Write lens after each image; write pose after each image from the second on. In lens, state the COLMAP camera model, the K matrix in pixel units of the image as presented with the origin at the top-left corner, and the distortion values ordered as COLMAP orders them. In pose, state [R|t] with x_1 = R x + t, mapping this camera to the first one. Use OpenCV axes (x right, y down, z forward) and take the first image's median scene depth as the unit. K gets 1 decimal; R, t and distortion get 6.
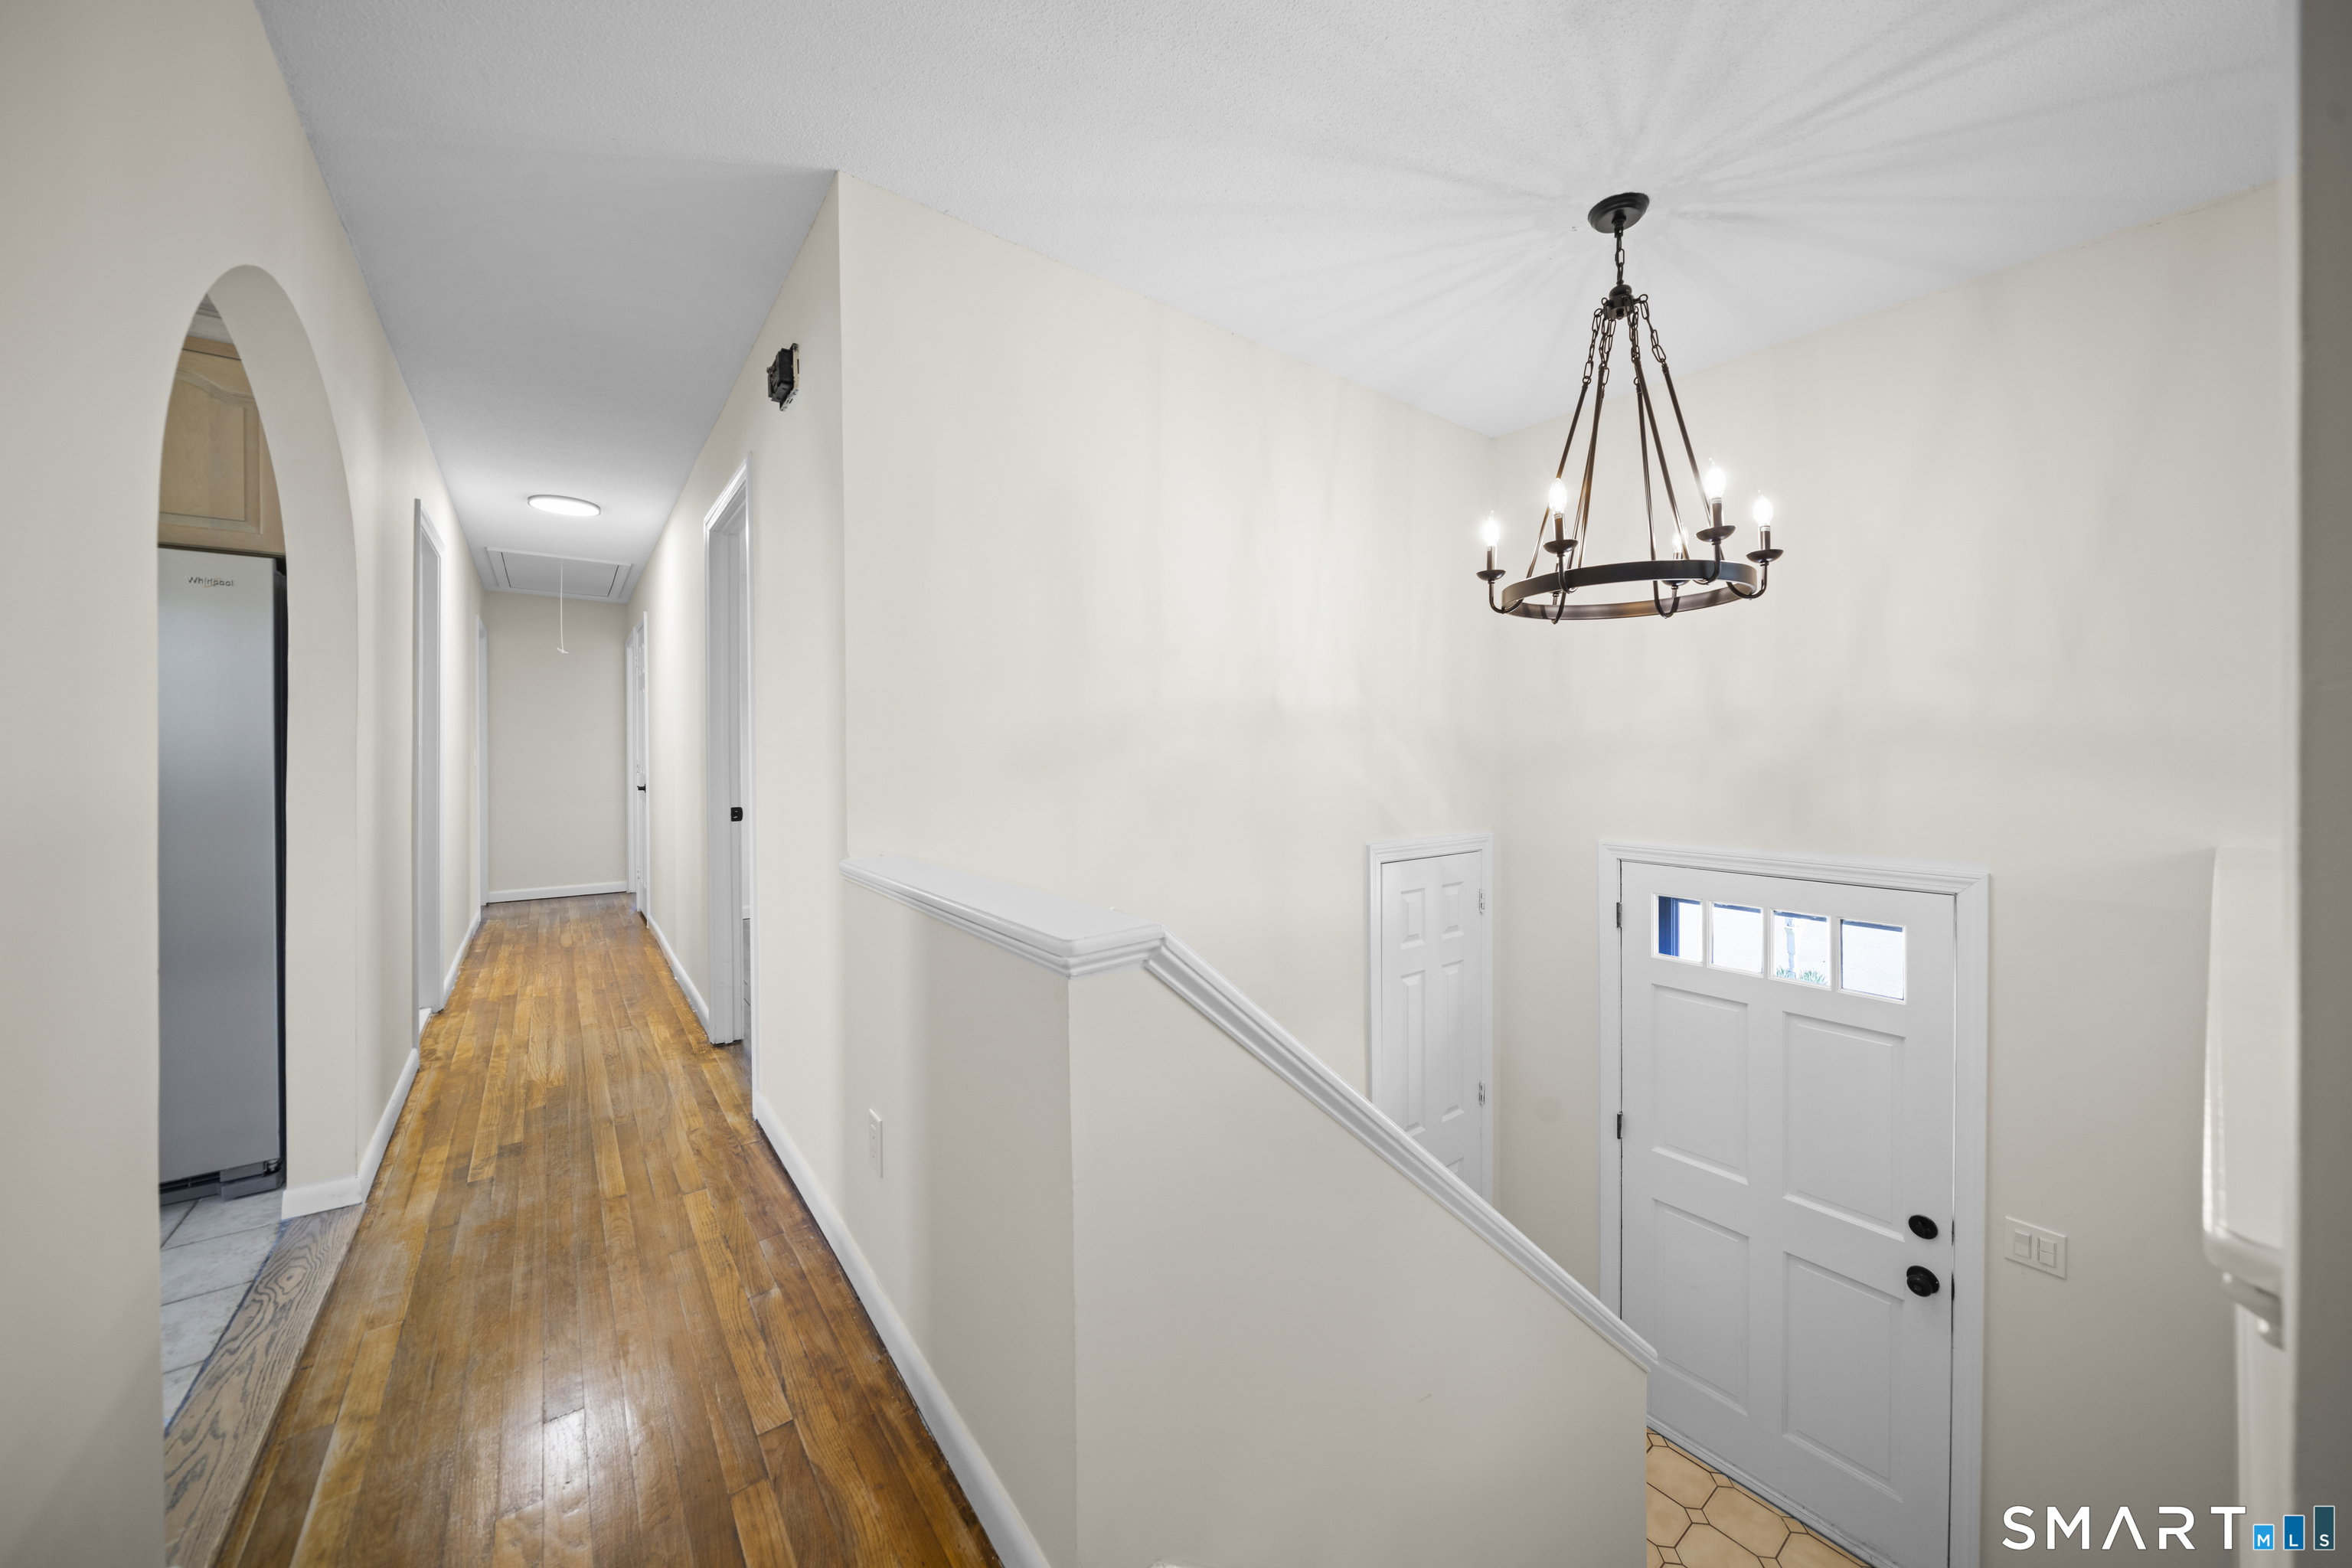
lens RADIAL K [[809.2, 0, 1194.2], [0, 809.2, 759.8], [0, 0, 1]] dist [-0.006257, 0.000201]
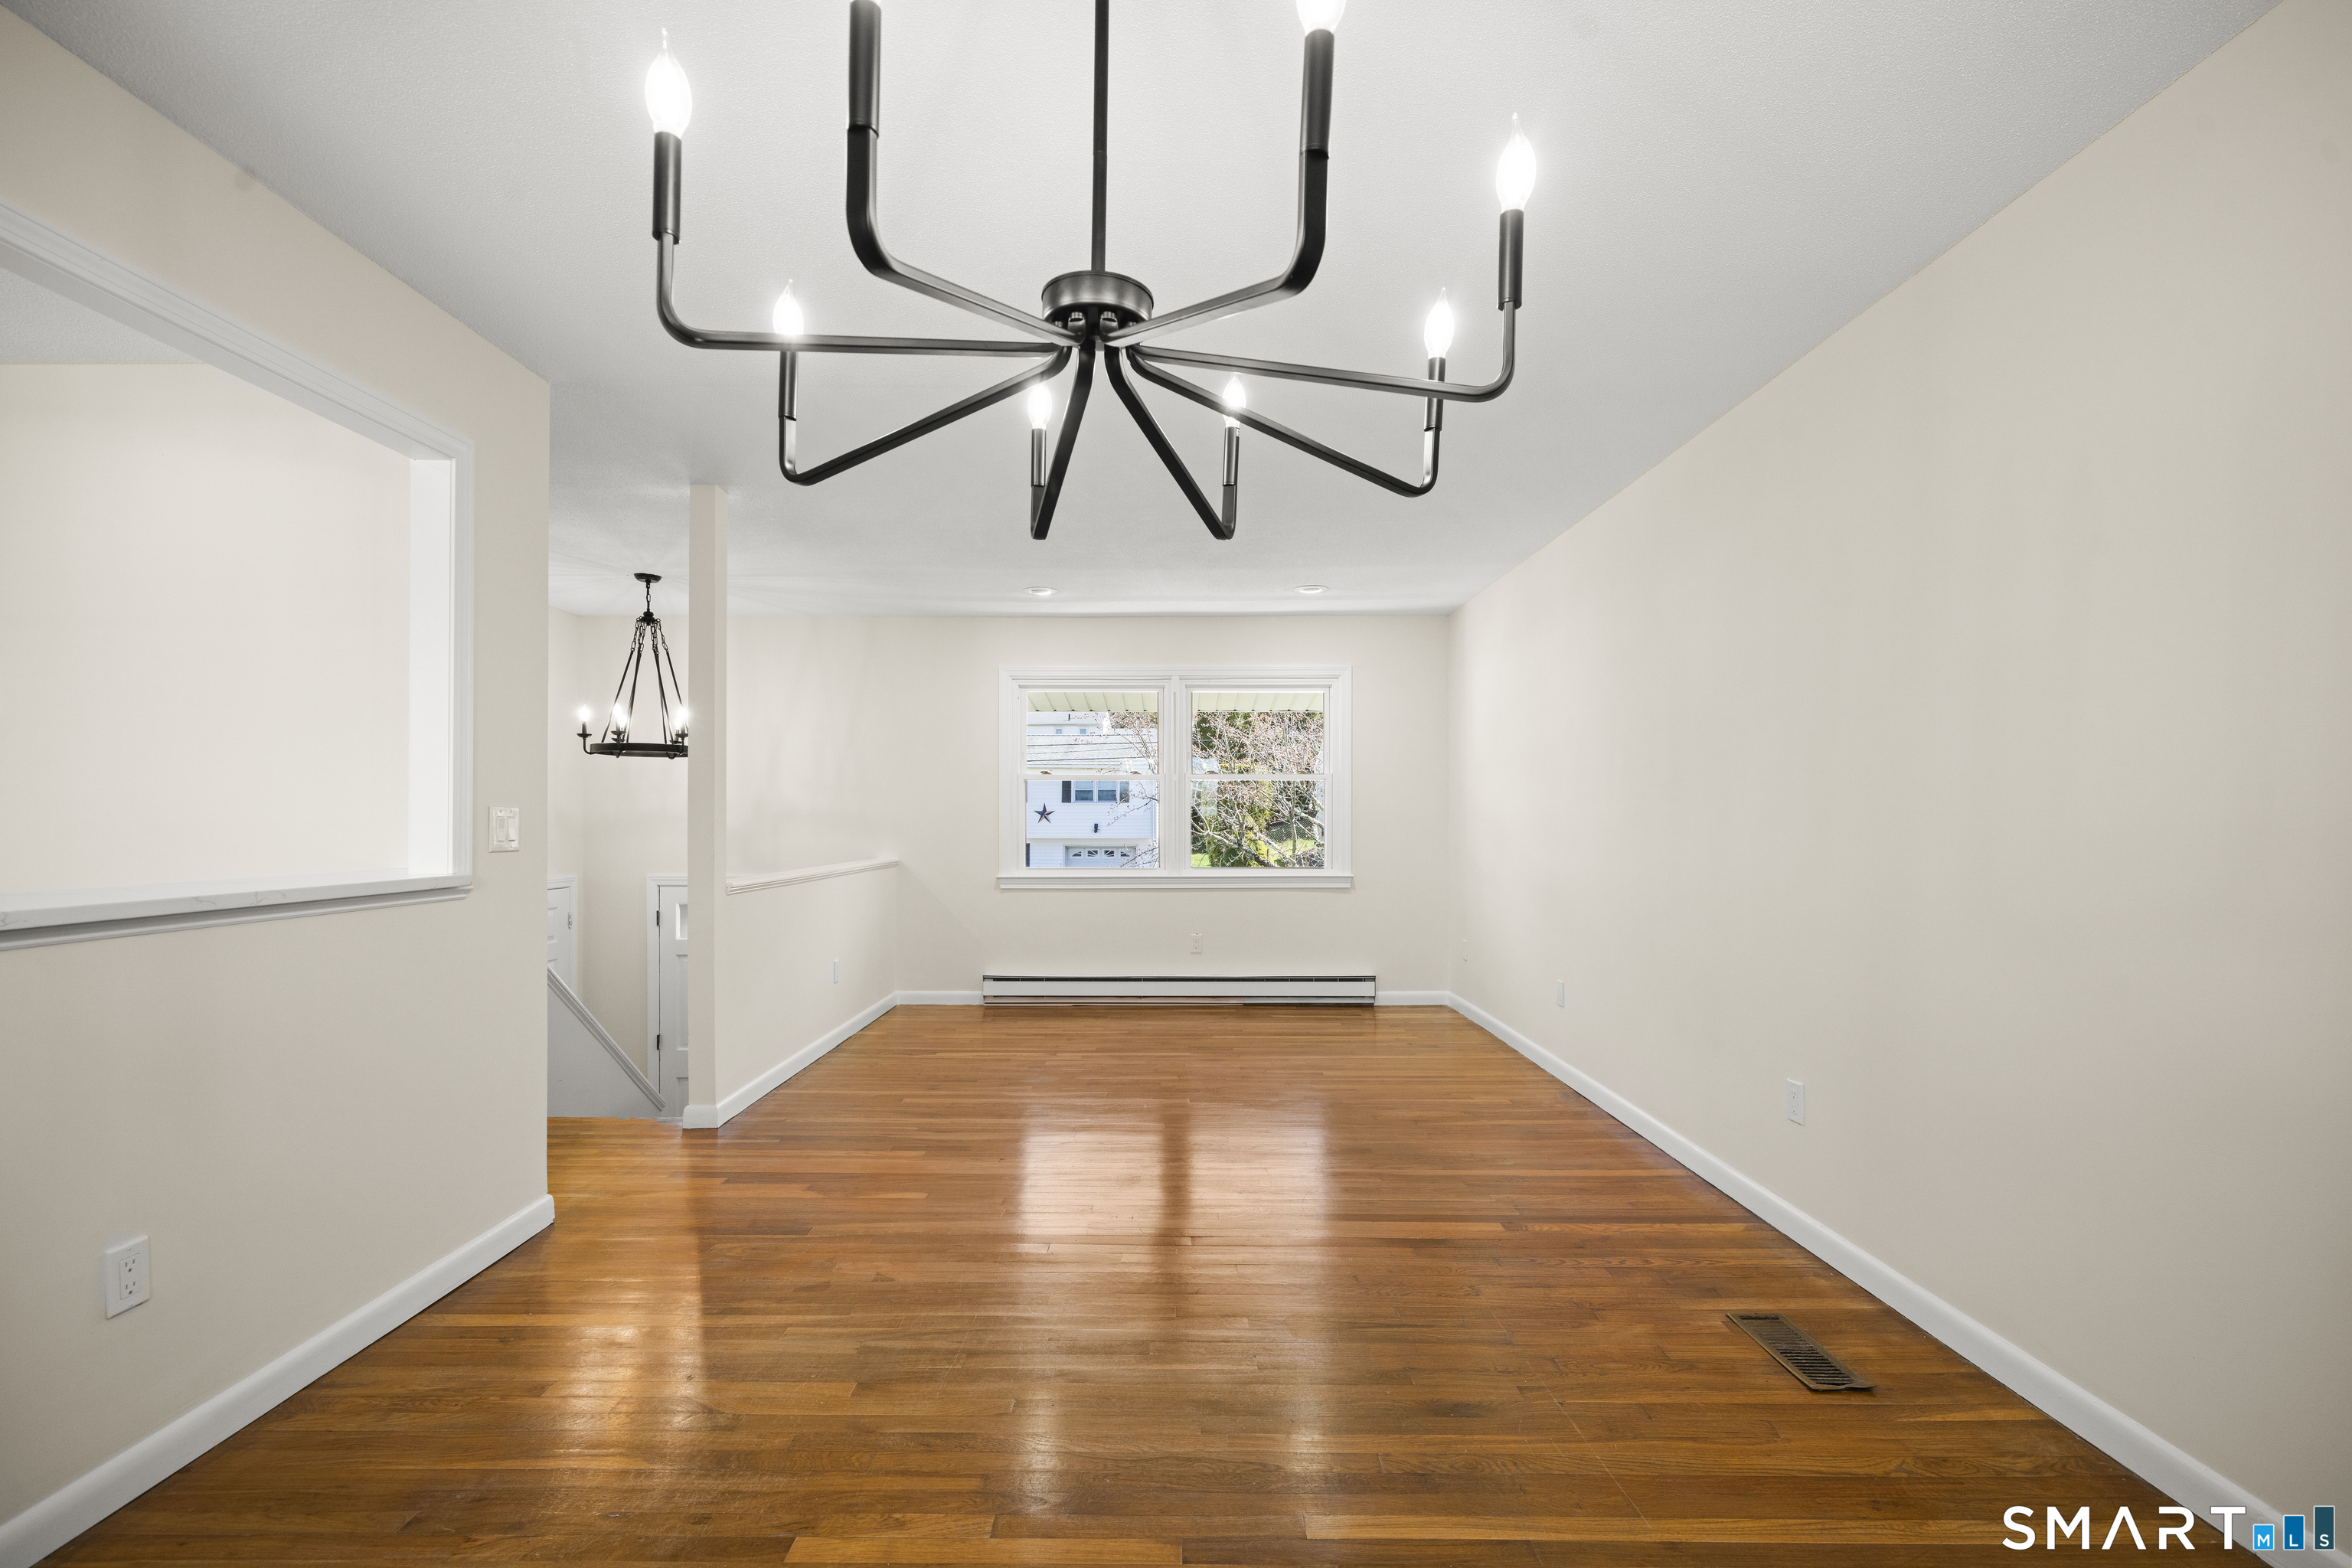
lens RADIAL K [[1037.4, 0, 1165.3], [0, 1037.4, 829.3], [0, 0, 1]] dist [-0.002014, -0.000205]
pose [[0.626655, -0.001403, 0.779296, -0.771777], [-0.001068, 0.999996, 0.002659, -0.002320], [-0.779296, -0.002499, 0.626651, -1.824094]]
